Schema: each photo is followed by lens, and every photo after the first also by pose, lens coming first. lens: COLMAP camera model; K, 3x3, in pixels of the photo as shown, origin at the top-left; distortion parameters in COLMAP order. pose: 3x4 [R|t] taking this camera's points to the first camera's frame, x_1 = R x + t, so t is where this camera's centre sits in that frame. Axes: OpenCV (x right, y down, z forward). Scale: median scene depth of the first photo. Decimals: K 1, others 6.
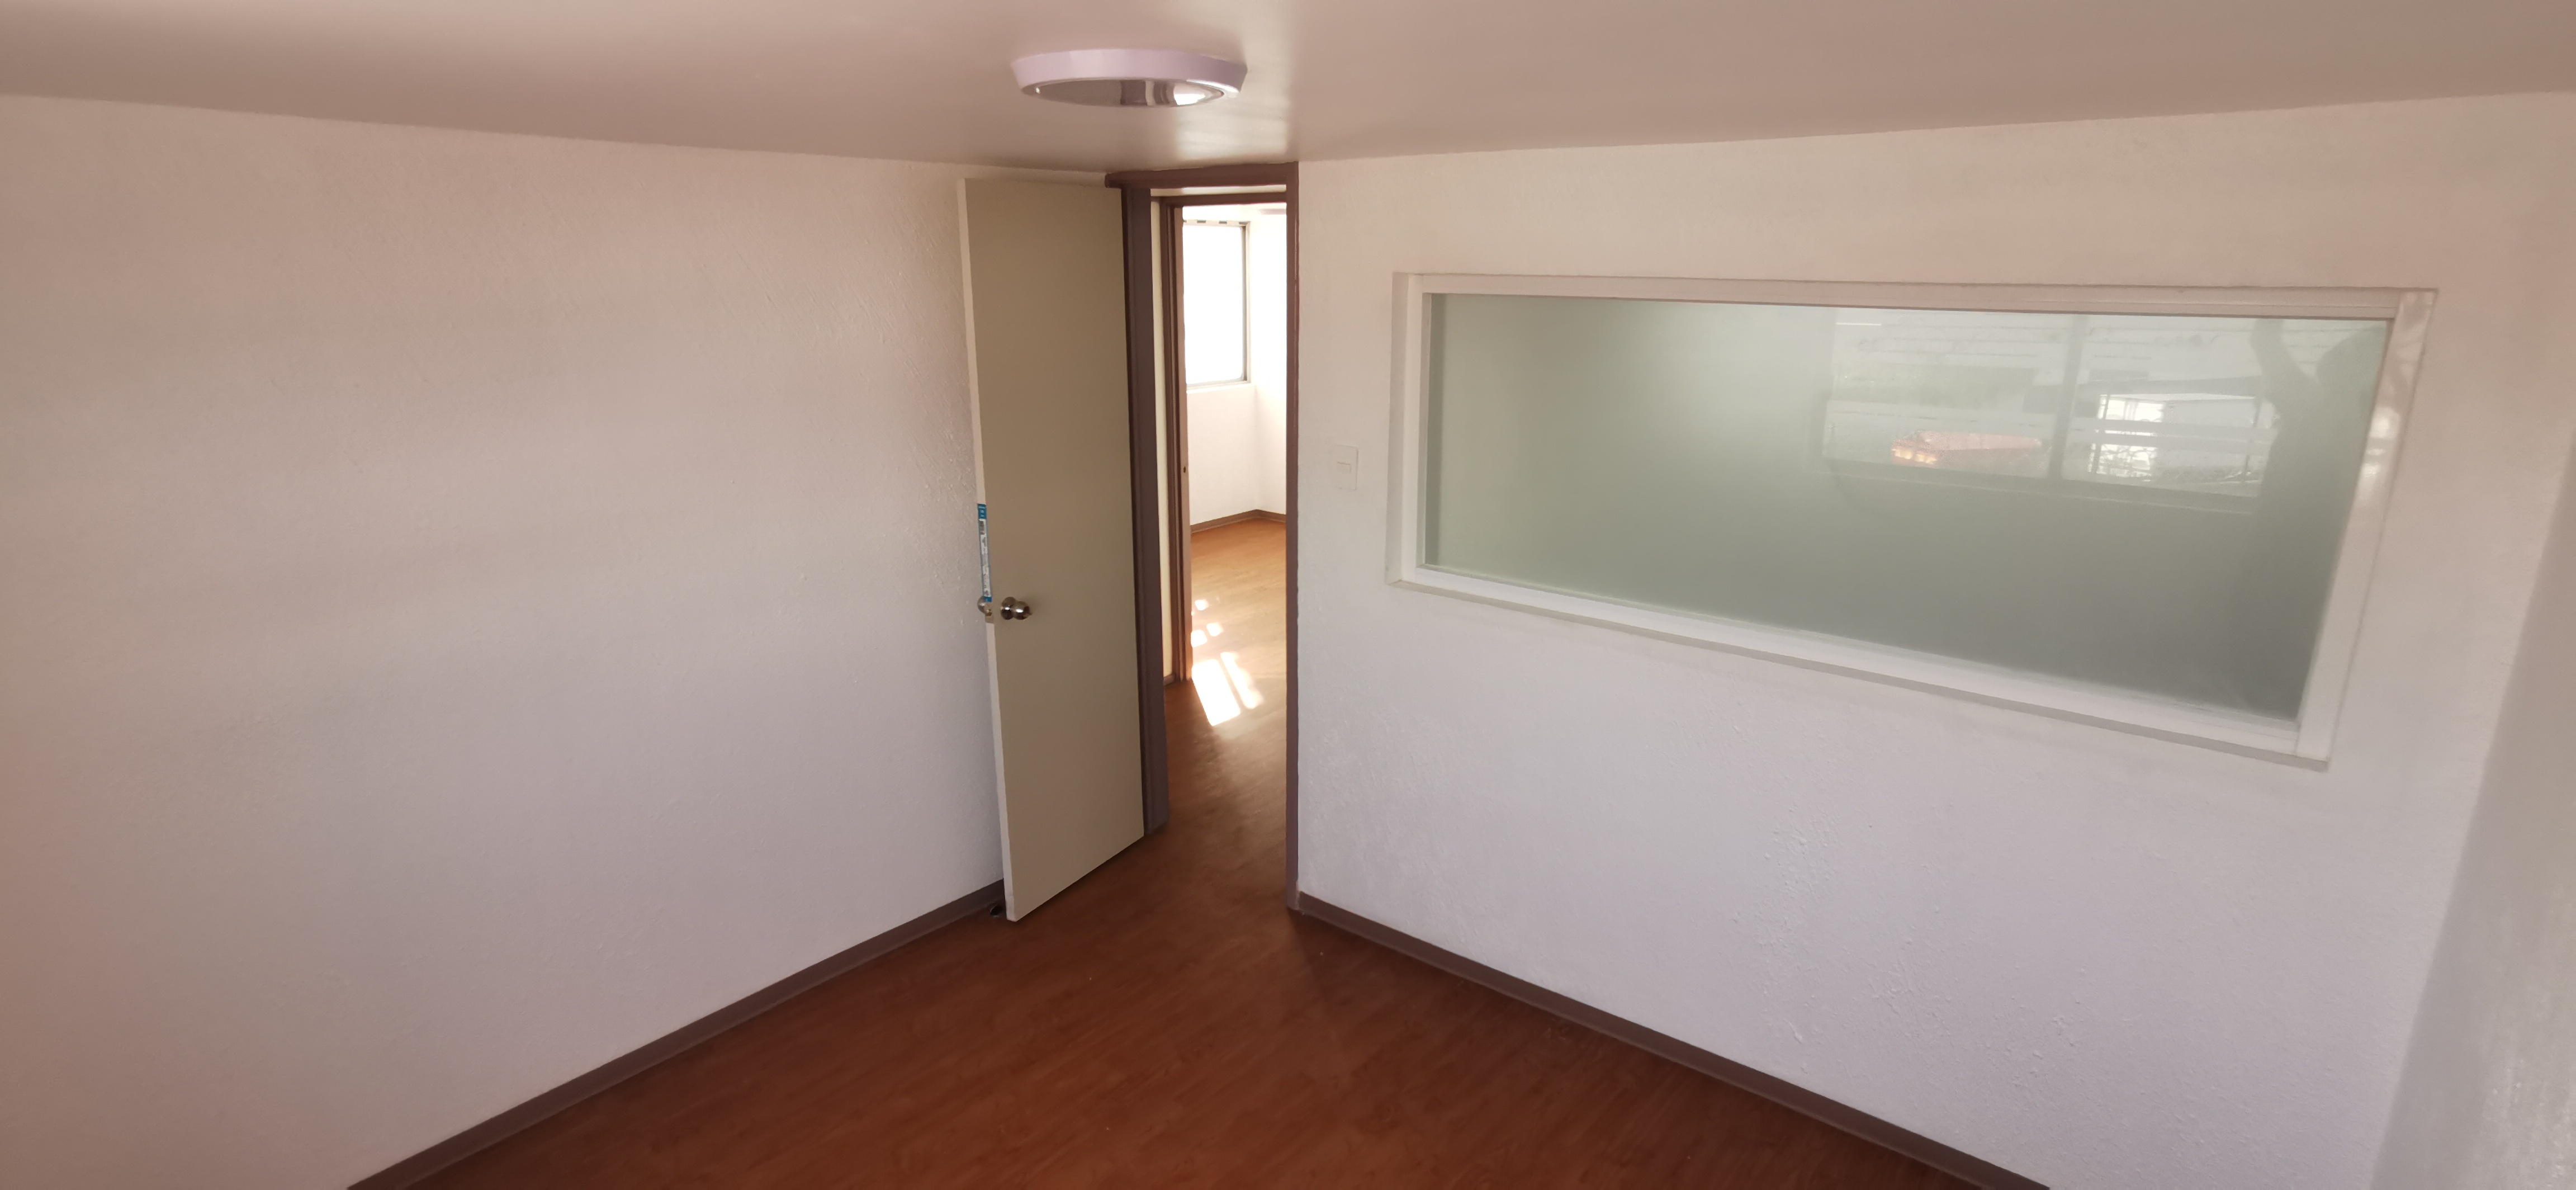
lens RADIAL K [[1255.3, 0, 1294.0], [0, 1255.3, 589.6], [0, 0, 1]] dist [-0.016089, 0.015570]
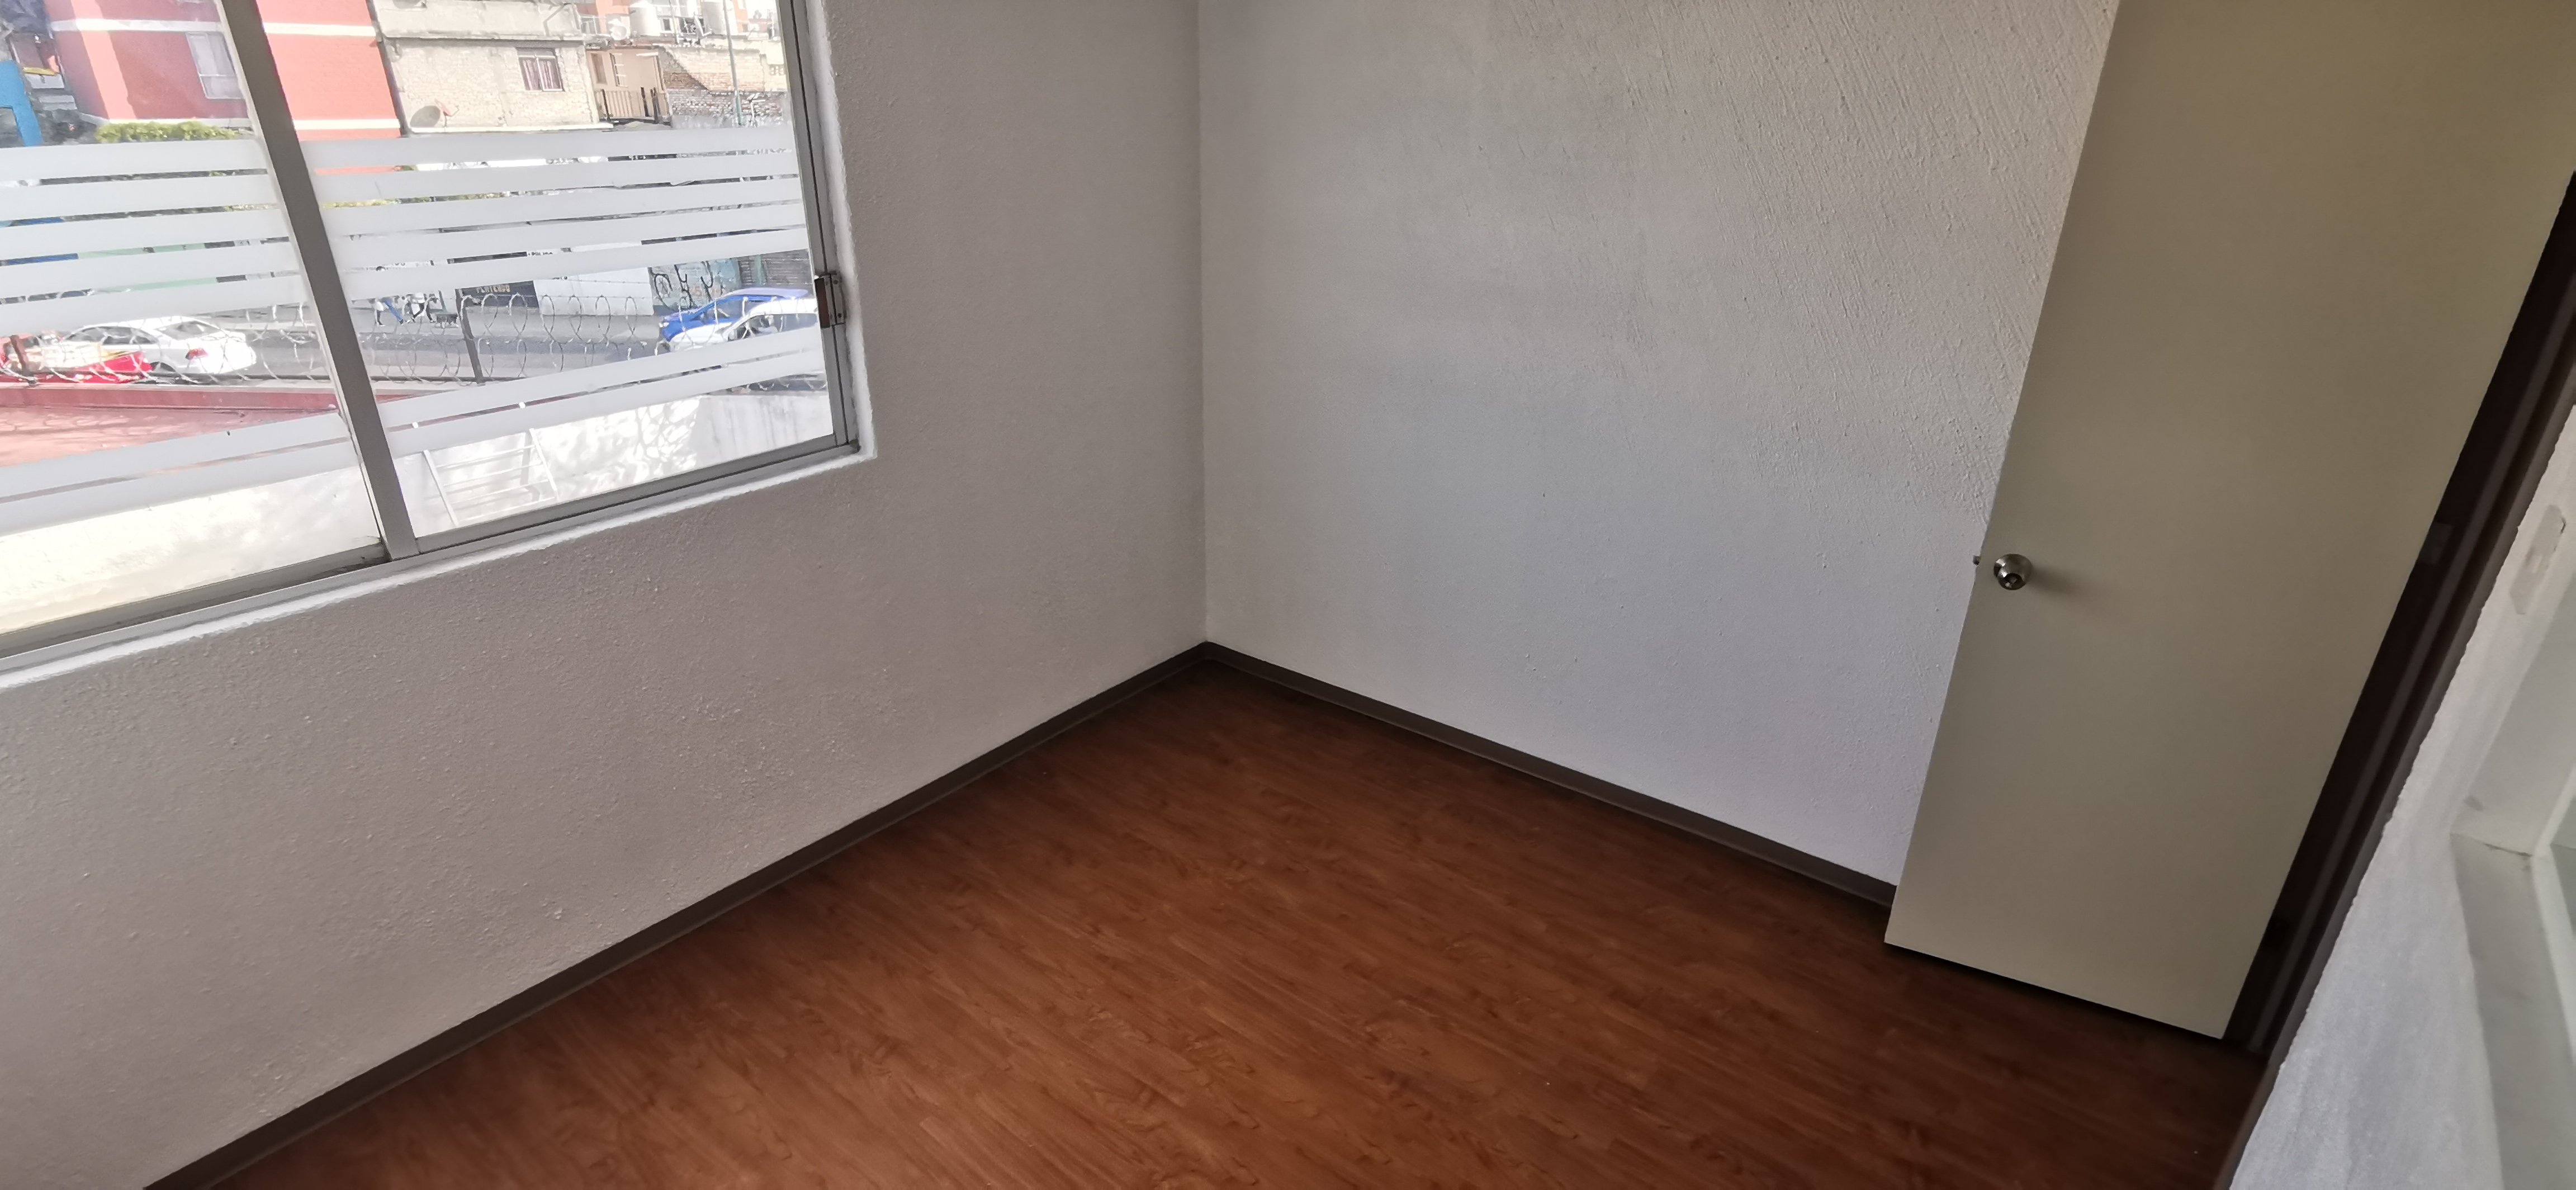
lens RADIAL K [[1255.3, 0, 1293.5], [0, 1255.3, 607.5], [0, 0, 1]] dist [-0.016089, 0.015570]
pose [[0.028689, 0.407594, -0.912712, 0.456337], [-0.274591, 0.881174, 0.384879, -0.138068], [0.961133, 0.239580, 0.137201, 0.555727]]
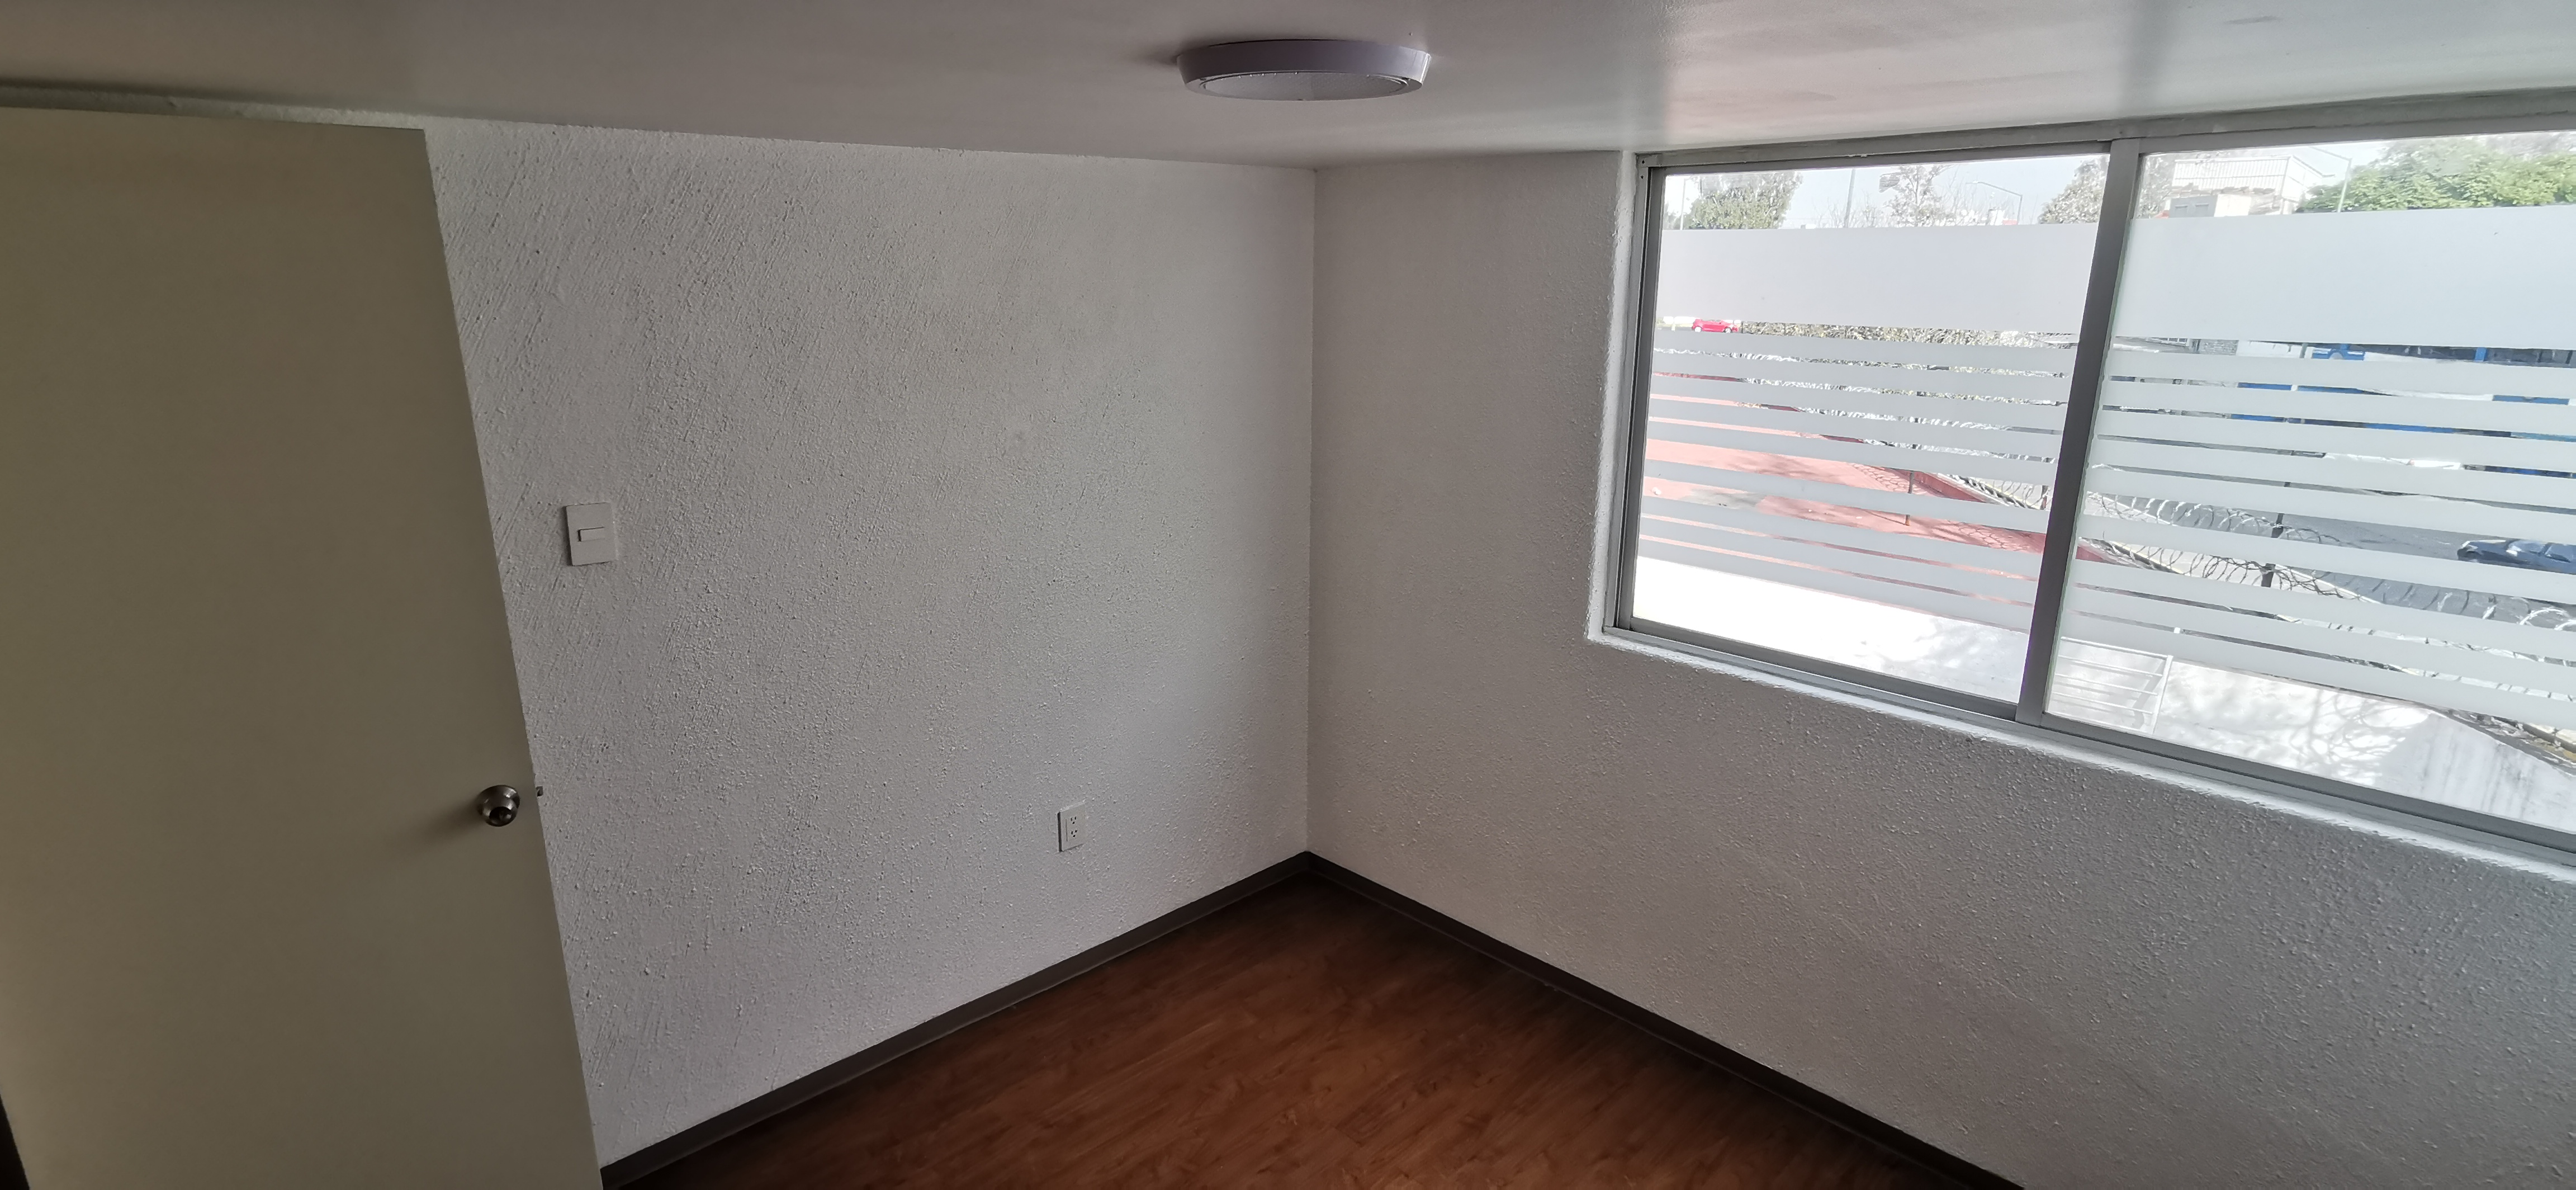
lens RADIAL K [[1255.3, 0, 1280.2], [0, 1255.3, 599.2], [0, 0, 1]] dist [-0.016089, 0.015570]
pose [[-0.990233, -0.028779, 0.136418, 0.118710], [0.045192, 0.859382, 0.509333, -0.225243], [-0.131893, 0.510524, -0.849688, 0.832339]]
